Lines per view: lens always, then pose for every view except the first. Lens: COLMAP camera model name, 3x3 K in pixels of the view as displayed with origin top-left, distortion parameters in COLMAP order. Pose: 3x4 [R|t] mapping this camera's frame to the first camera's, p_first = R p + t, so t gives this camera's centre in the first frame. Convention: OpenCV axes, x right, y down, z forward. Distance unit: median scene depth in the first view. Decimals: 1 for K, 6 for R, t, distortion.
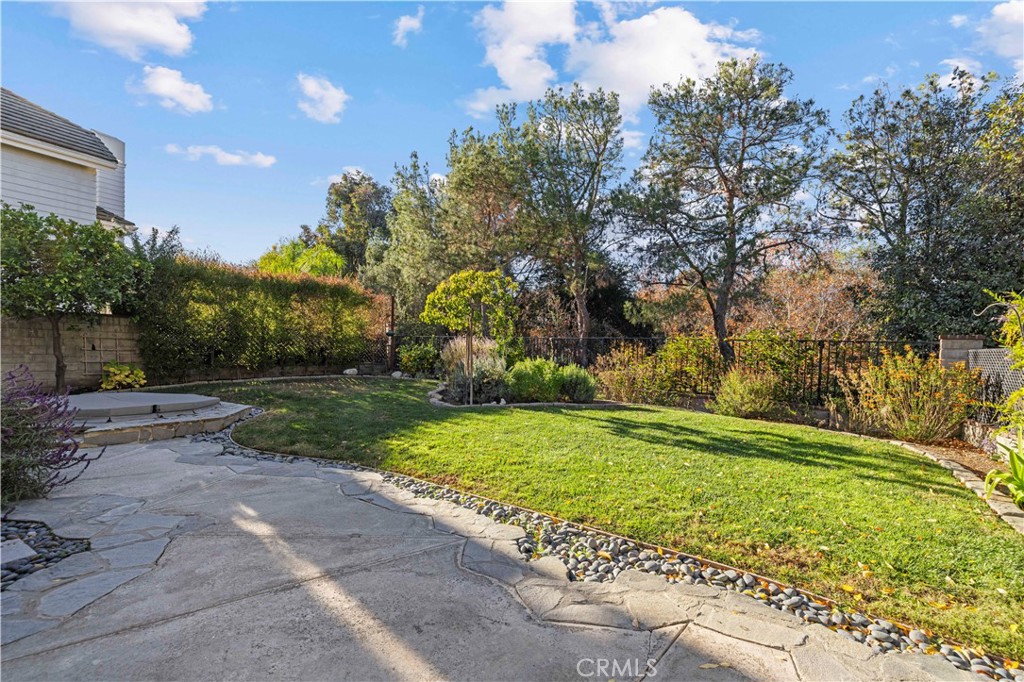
lens RADIAL K [[434.8, 0, 506.6], [0, 434.8, 341.3], [0, 0, 1]] dist [-0.002319, -0.000670]
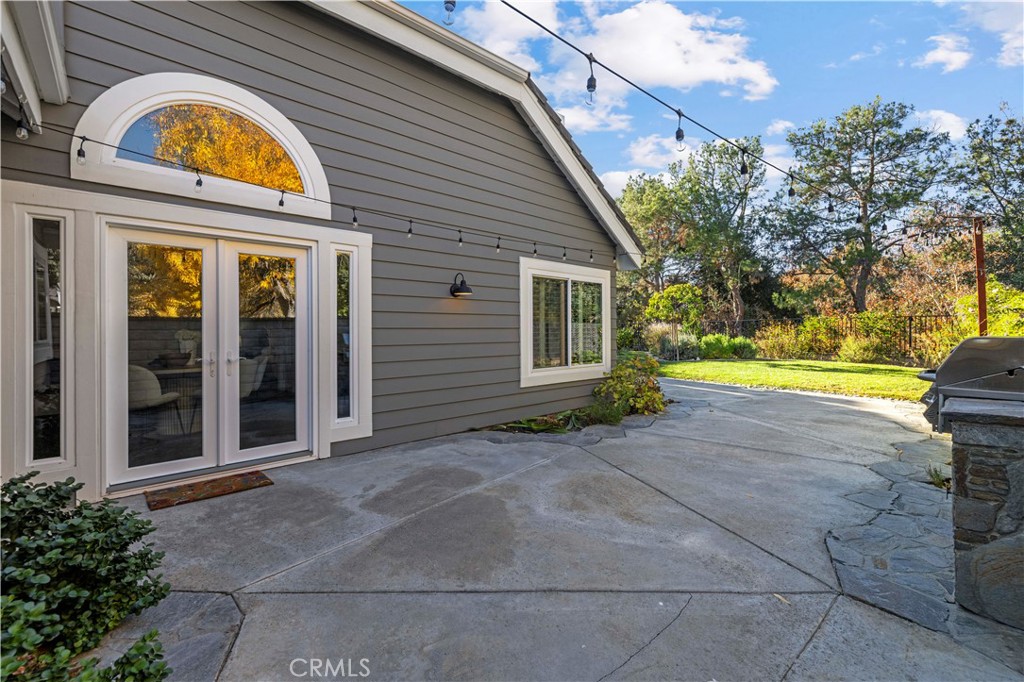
lens RADIAL K [[434.8, 0, 501.1], [0, 434.8, 326.0], [0, 0, 1]] dist [-0.002319, -0.000670]
pose [[0.956702, -0.040250, -0.288274, -0.175356], [0.040394, 0.999169, -0.005452, -0.011583], [0.288254, -0.006429, 0.957532, -0.622945]]
